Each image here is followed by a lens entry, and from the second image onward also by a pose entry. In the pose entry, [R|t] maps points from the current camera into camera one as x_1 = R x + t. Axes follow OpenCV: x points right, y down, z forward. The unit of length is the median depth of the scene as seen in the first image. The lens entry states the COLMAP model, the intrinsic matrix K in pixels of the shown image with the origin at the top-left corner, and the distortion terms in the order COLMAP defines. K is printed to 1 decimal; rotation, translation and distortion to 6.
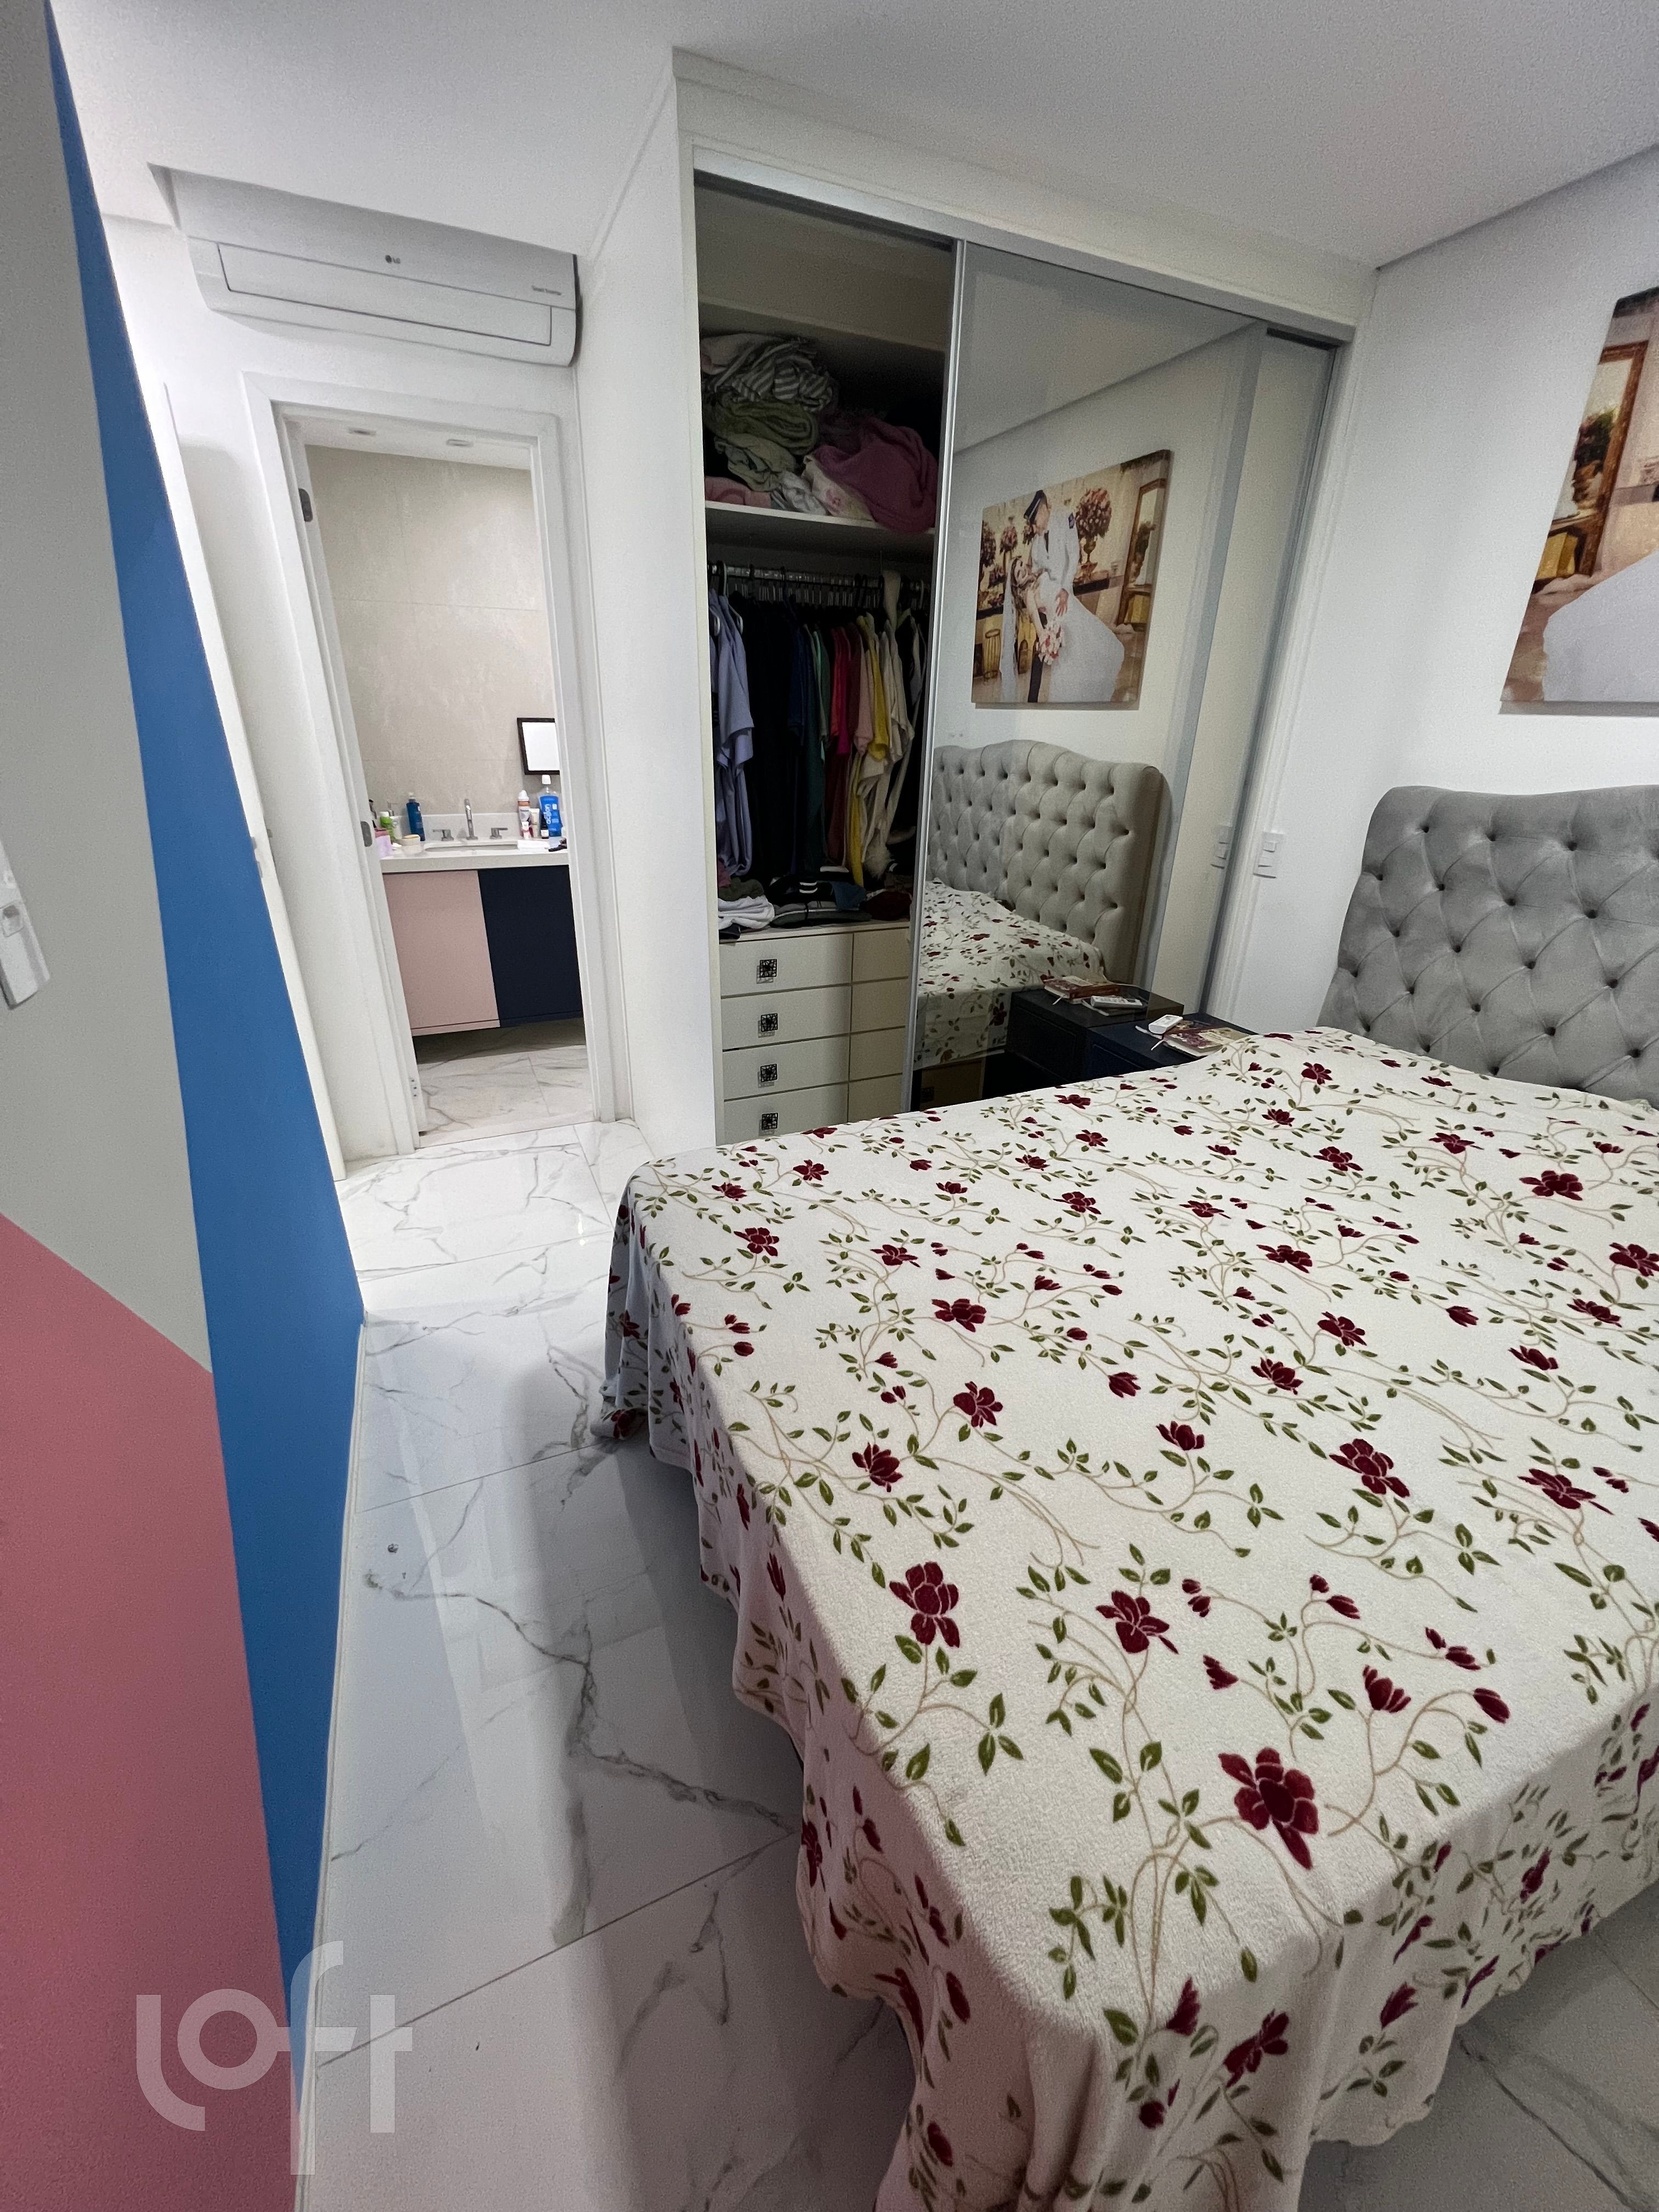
lens RADIAL K [[881.6, 0, 832.5], [0, 881.6, 1100.1], [0, 0, 1]] dist [-0.001877, 0.000357]
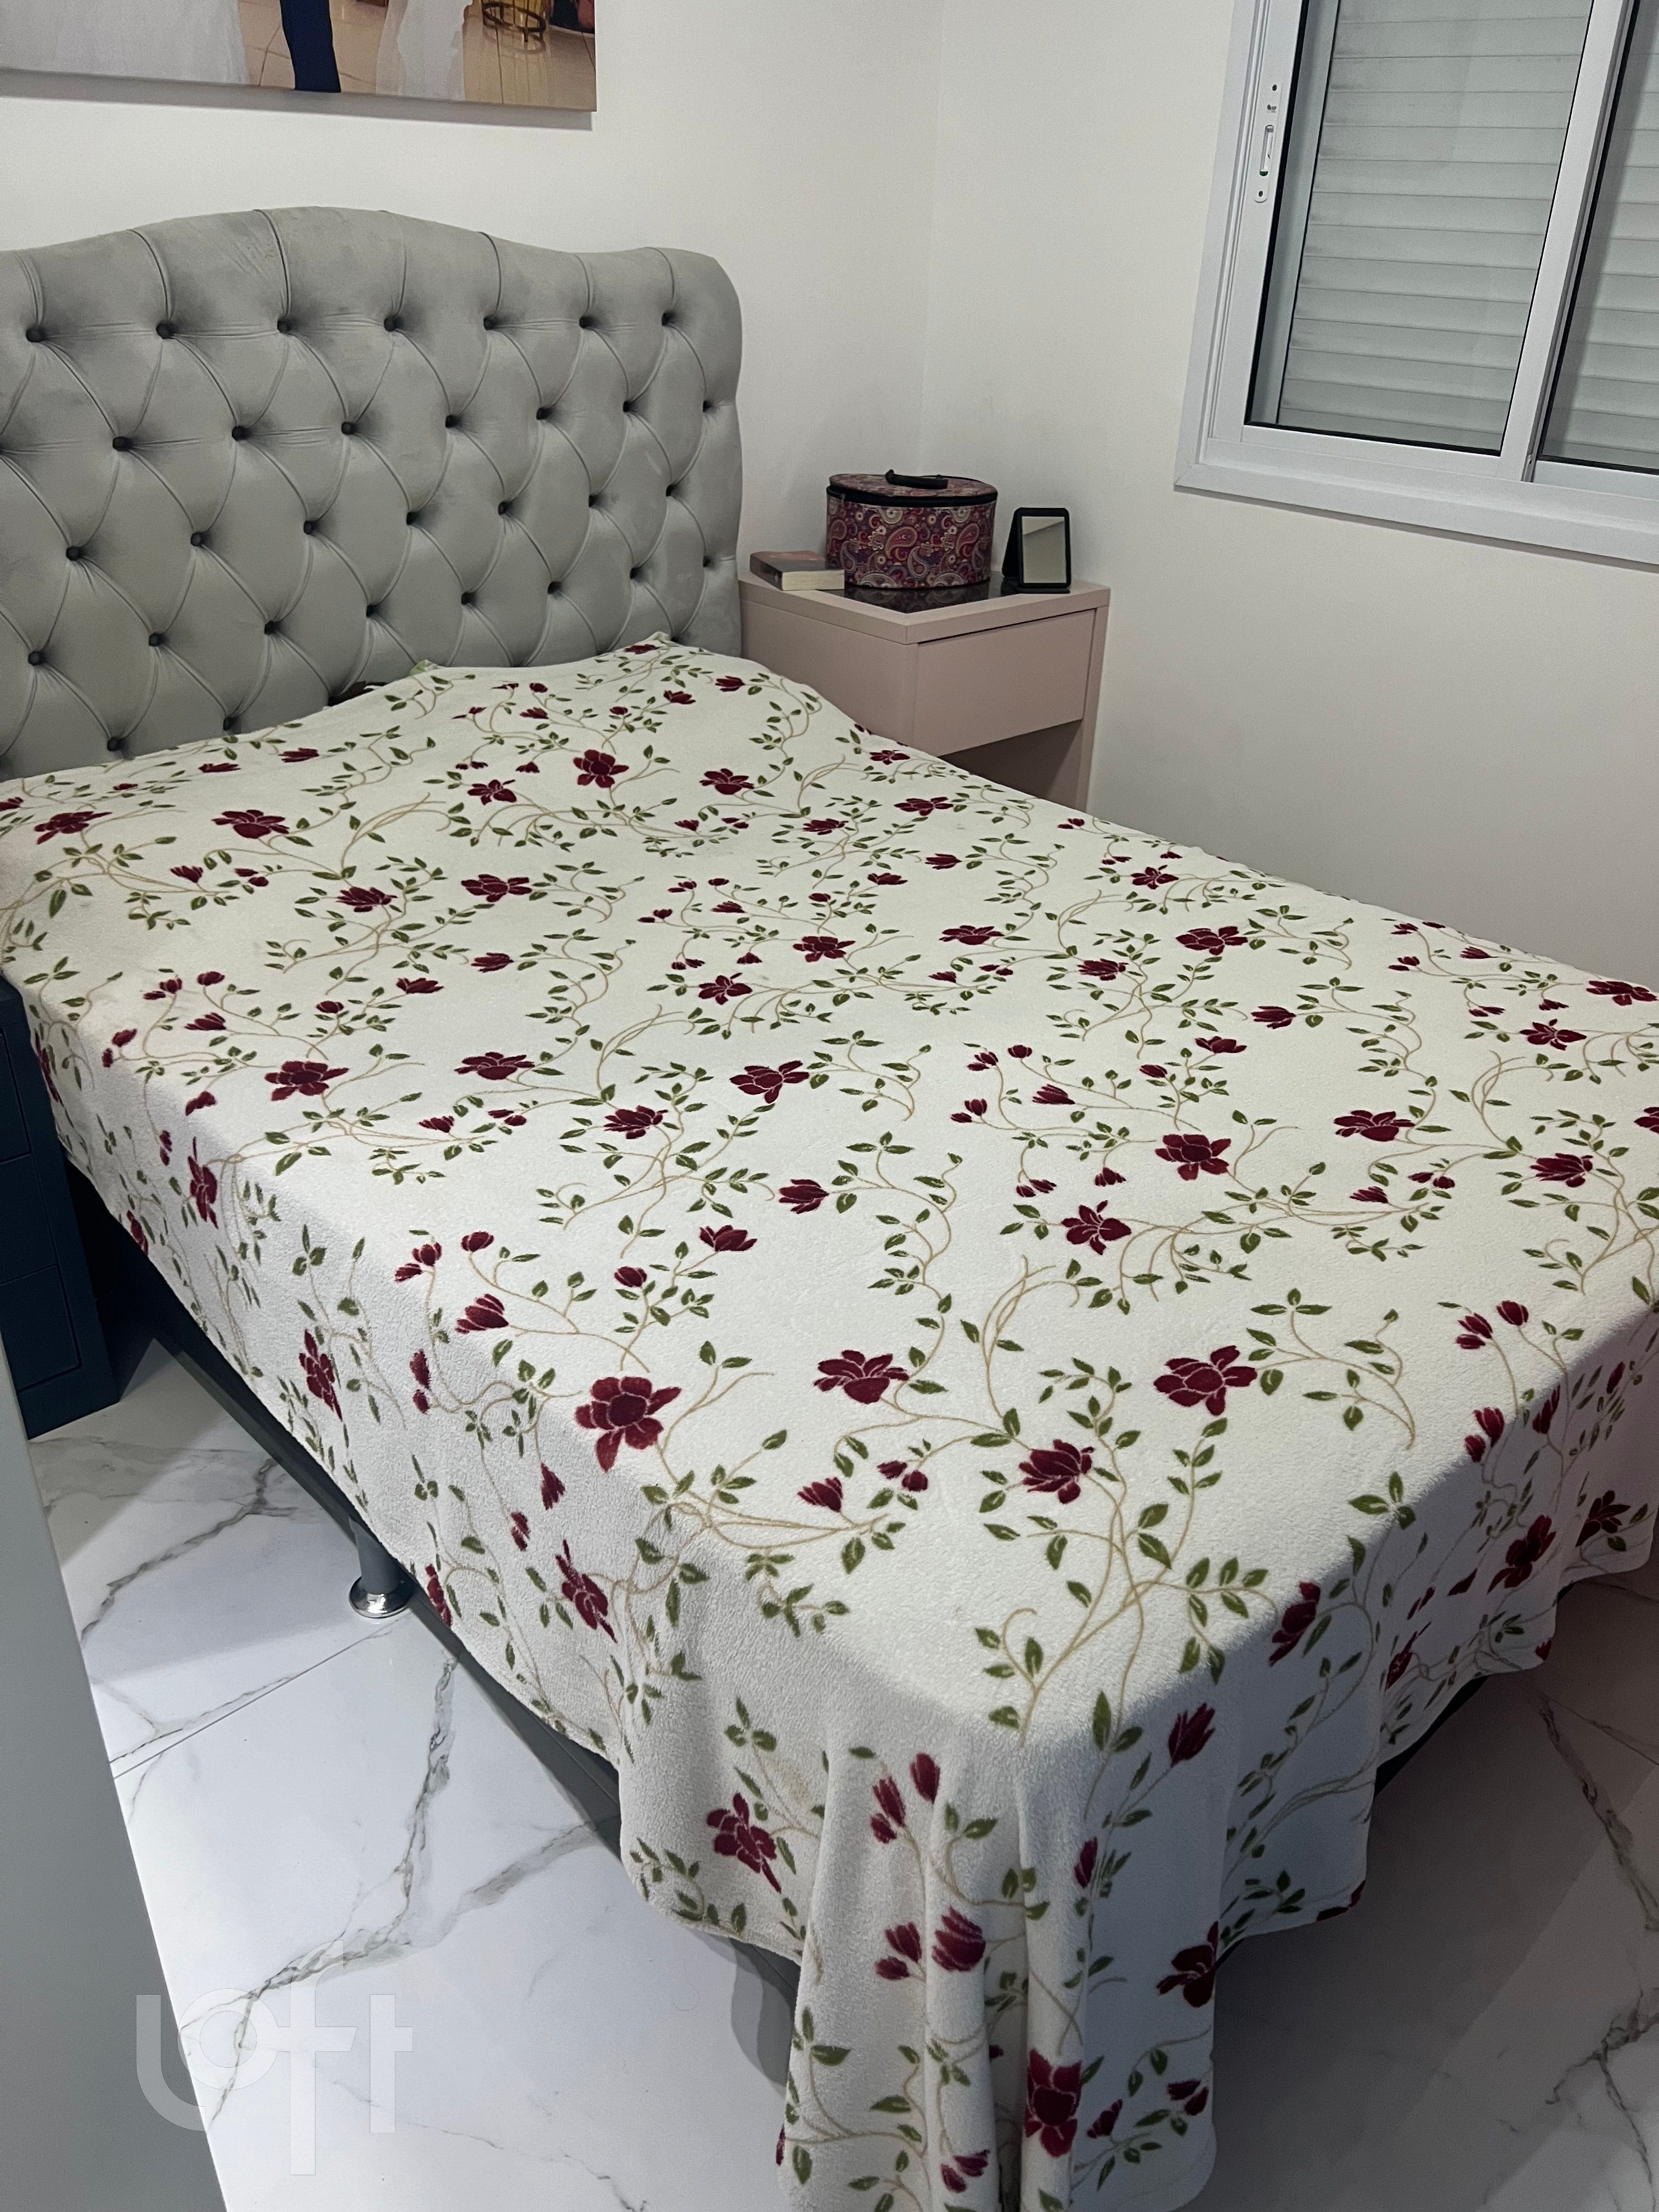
lens RADIAL K [[1655.3, 0, 845.5], [0, 1655.3, 1118.2], [0, 0, 1]] dist [0.161938, -0.431448]
pose [[-0.337342, -0.481742, 0.808780, -0.403657], [0.342403, 0.737506, 0.582105, -0.311570], [-0.876904, 0.473297, -0.083842, 0.728827]]
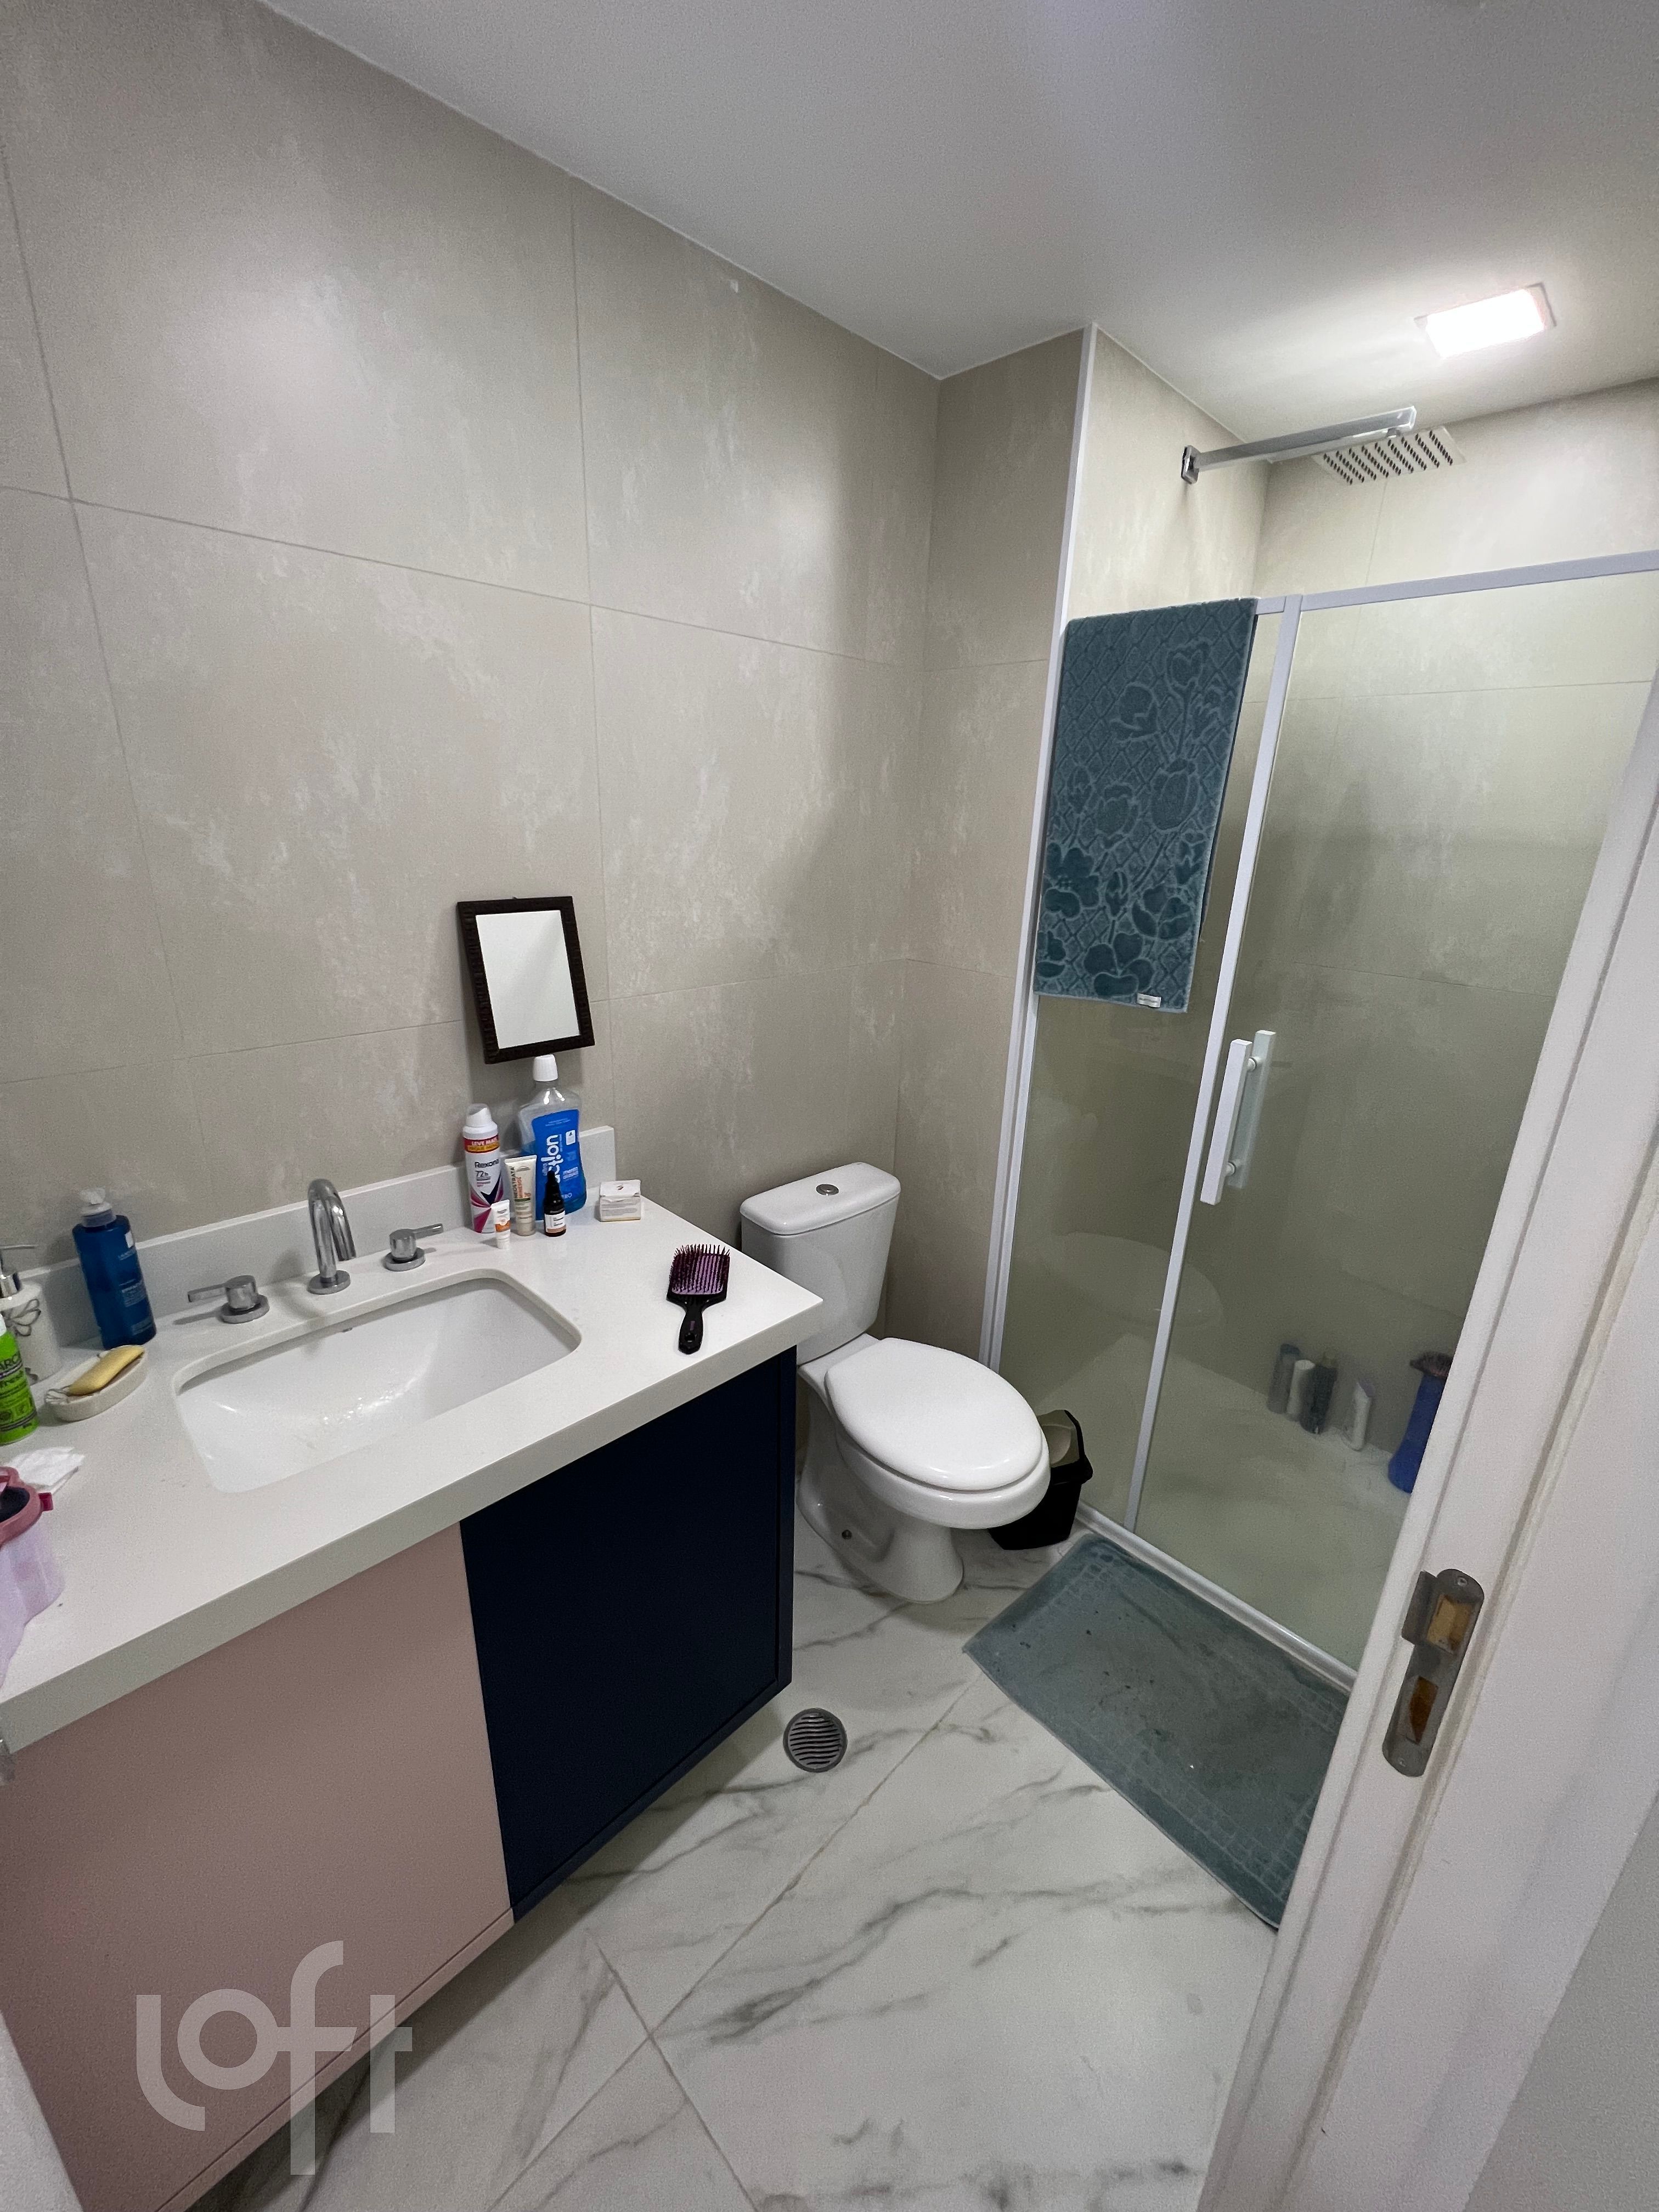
lens RADIAL K [[881.6, 0, 832.5], [0, 881.6, 1100.1], [0, 0, 1]] dist [-0.001877, 0.000357]
pose [[0.934829, -0.100433, 0.340600, -0.564990], [0.128942, 0.989708, -0.062064, -0.525240], [-0.330861, 0.101936, 0.938158, 1.063753]]
